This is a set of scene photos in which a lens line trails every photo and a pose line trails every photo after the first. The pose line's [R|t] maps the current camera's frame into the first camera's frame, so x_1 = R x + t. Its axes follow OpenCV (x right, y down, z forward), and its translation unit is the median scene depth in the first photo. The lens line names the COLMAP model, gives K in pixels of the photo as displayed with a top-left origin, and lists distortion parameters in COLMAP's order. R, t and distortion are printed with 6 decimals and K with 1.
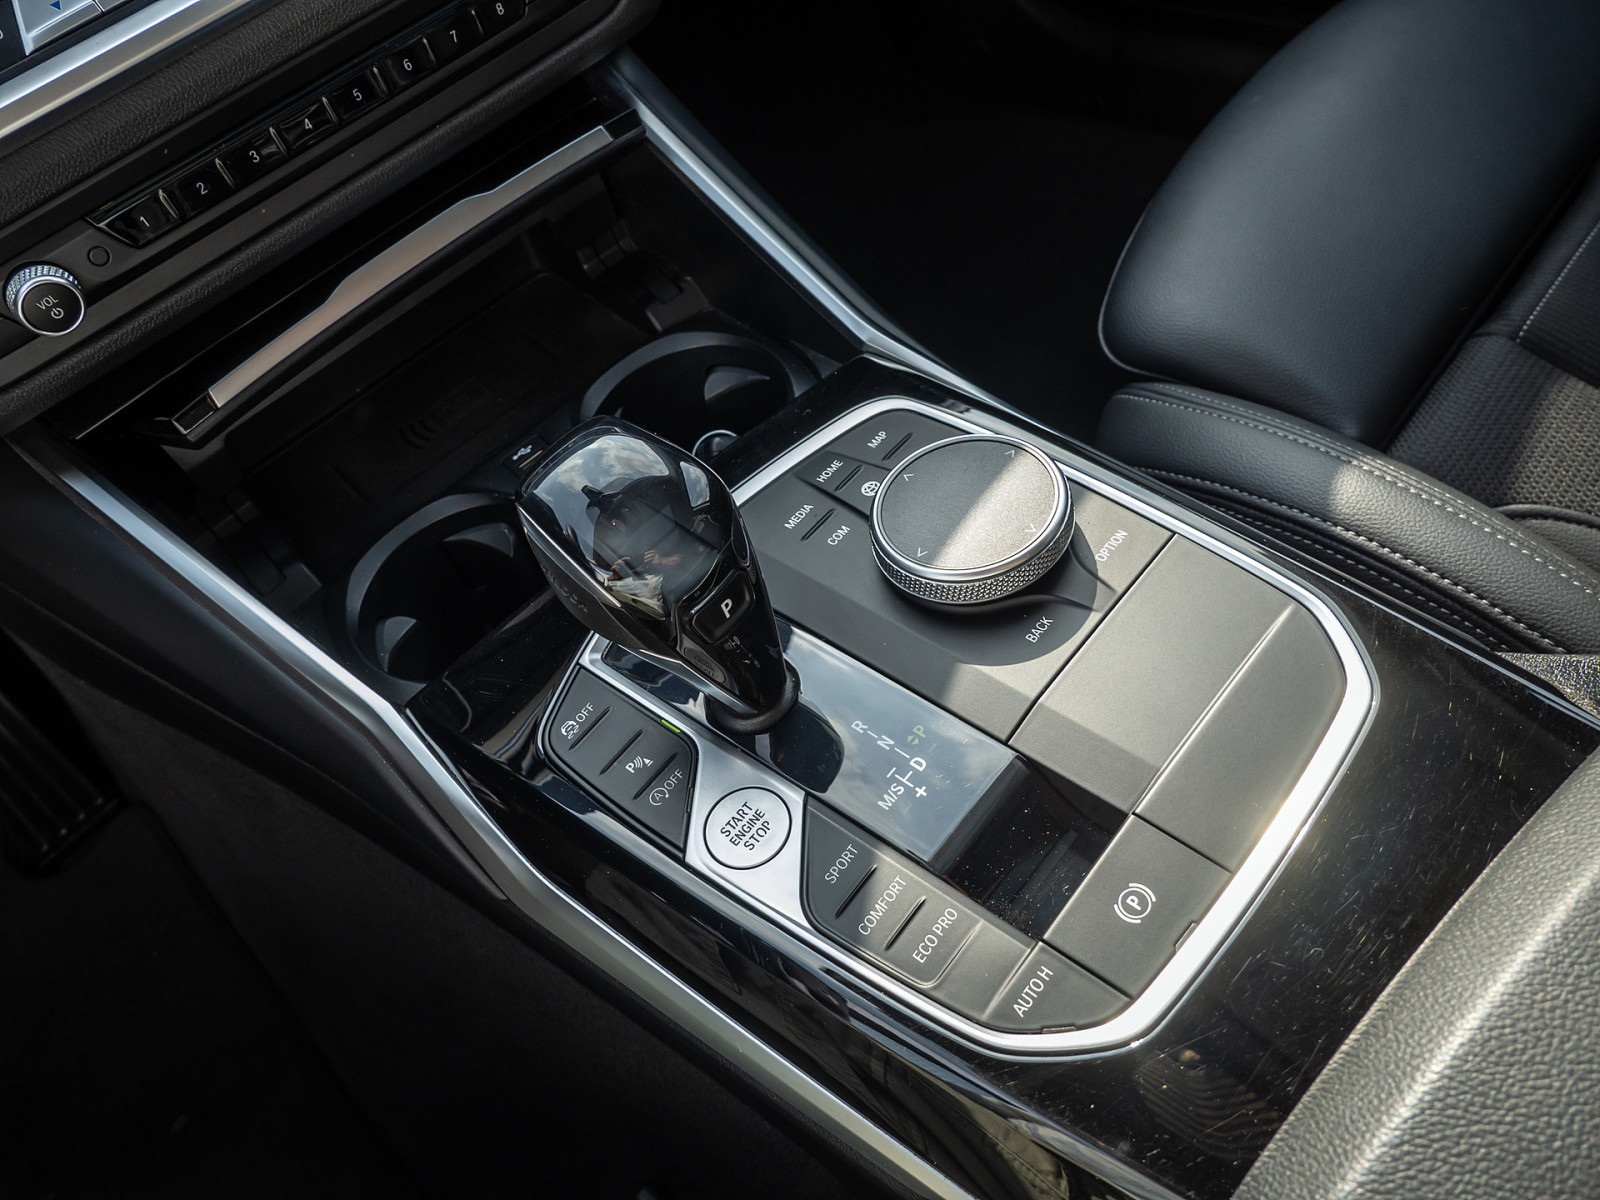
lens RADIAL K [[1133.8, 0, 779.7], [0, 1133.8, 597.7], [0, 0, 1]] dist [-0.053176, -0.000681]
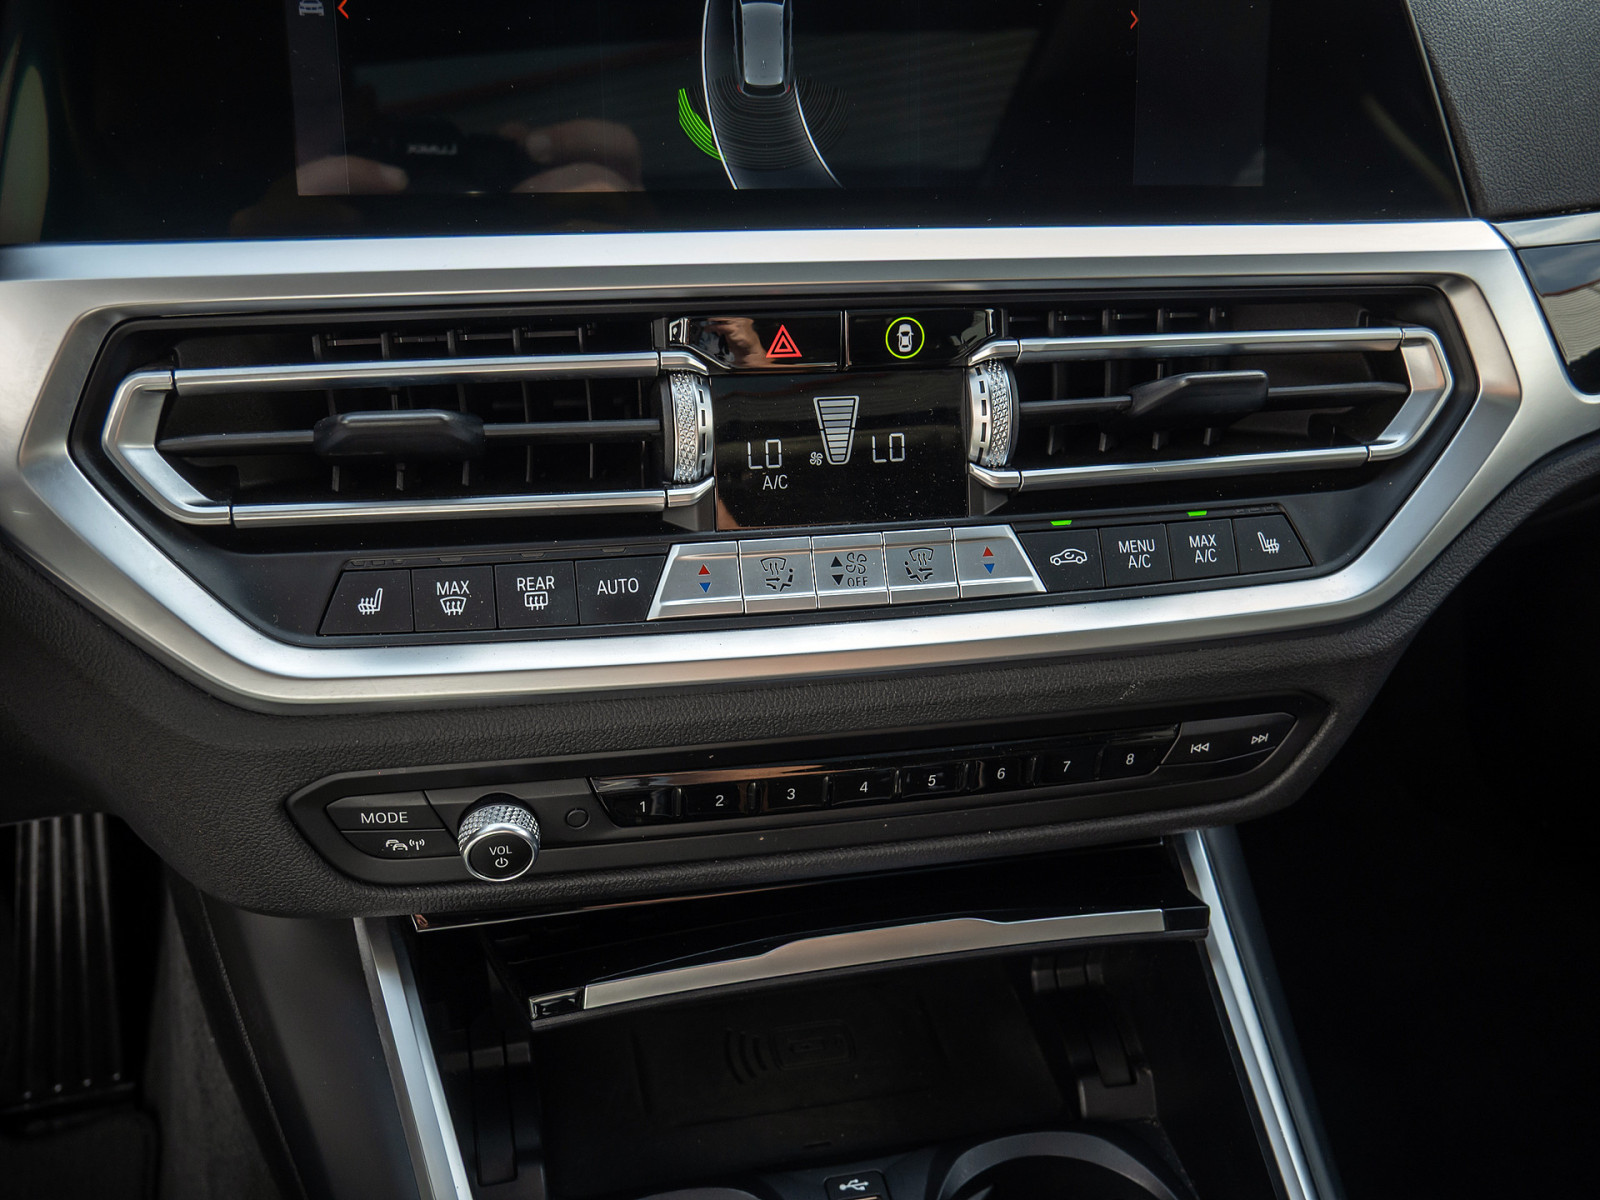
lens RADIAL K [[1515.1, 0, 800.0], [0, 1515.1, 600.0], [0, 0, 1]] dist [-0.020168, 0.007880]
pose [[0.843009, 0.489338, -0.223347, -0.245902], [-0.531466, 0.821756, -0.205572, -0.247223], [0.082942, 0.292001, 0.952815, -0.108835]]
